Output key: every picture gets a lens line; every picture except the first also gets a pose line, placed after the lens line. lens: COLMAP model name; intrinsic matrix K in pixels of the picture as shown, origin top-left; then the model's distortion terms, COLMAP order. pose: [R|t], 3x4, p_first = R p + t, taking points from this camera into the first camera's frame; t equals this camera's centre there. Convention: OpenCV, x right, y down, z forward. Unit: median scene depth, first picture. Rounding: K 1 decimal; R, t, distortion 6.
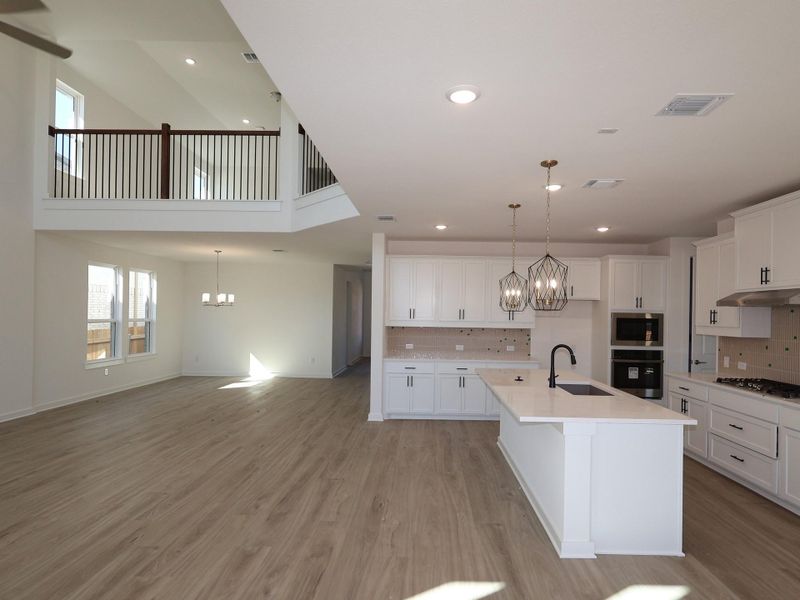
lens RADIAL K [[441.4, 0, 409.7], [0, 441.4, 312.1], [0, 0, 1]] dist [-0.000211, 0.000244]
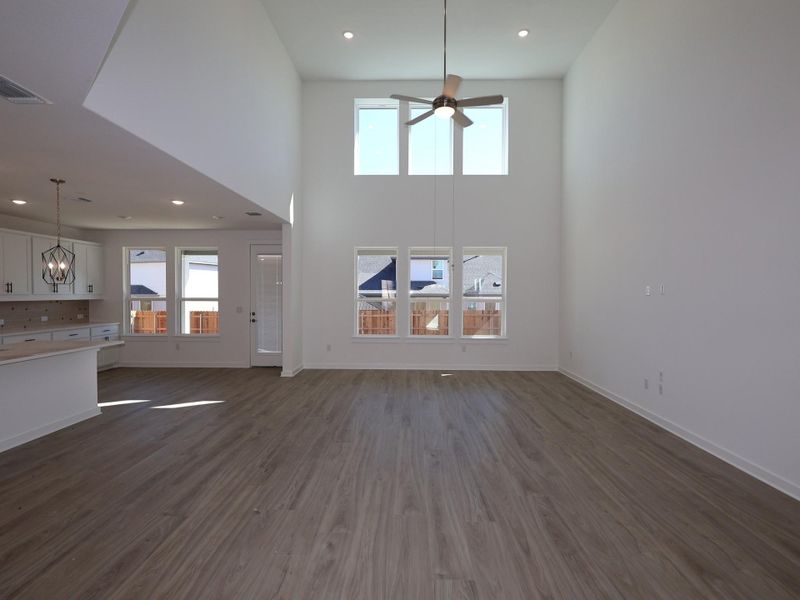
lens RADIAL K [[426.0, 0, 398.1], [0, 426.0, 302.7], [0, 0, 1]] dist [0.010203, -0.000258]
pose [[-0.999797, -0.019684, -0.004357, -0.423112], [-0.019749, 0.999688, 0.015323, 0.005785], [0.004054, 0.015405, -0.999873, 1.288087]]
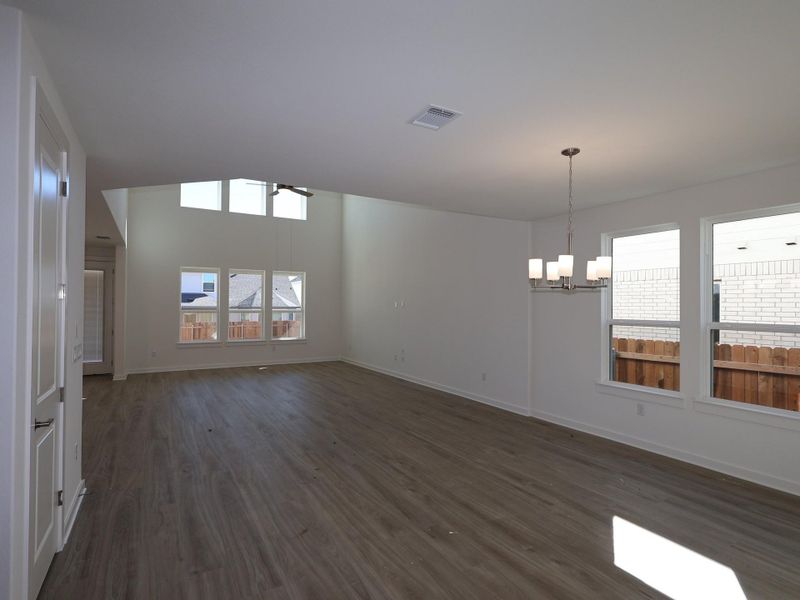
lens RADIAL K [[426.0, 0, 398.1], [0, 426.0, 302.7], [0, 0, 1]] dist [0.010203, -0.000258]
pose [[-0.850874, -0.023220, -0.524857, -0.146011], [-0.012887, 0.999645, -0.023333, 0.013849], [0.525212, -0.013089, -0.850870, 1.717483]]
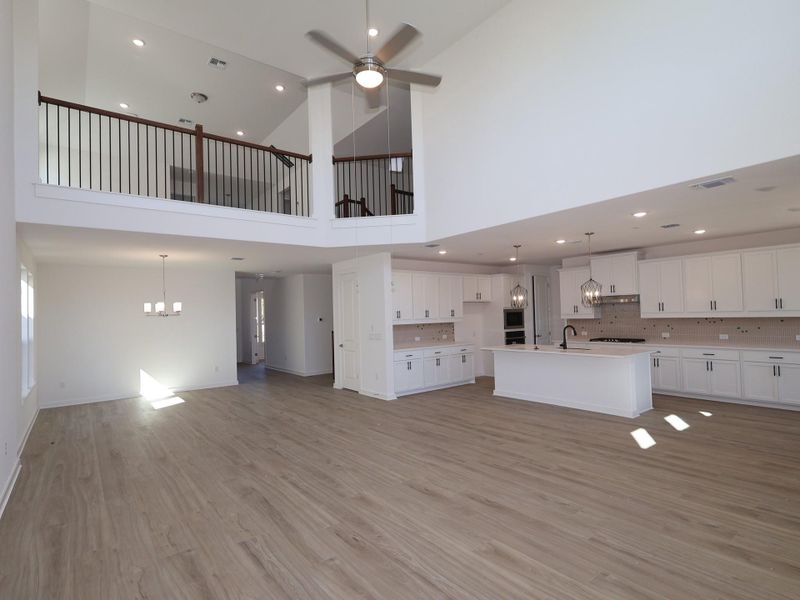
lens RADIAL K [[426.0, 0, 398.1], [0, 426.0, 302.7], [0, 0, 1]] dist [0.010203, -0.000258]
pose [[0.776865, -0.020144, 0.629345, -0.849023], [0.037112, 0.999215, -0.013829, -0.015701], [-0.628572, 0.034100, 0.777003, 0.026624]]
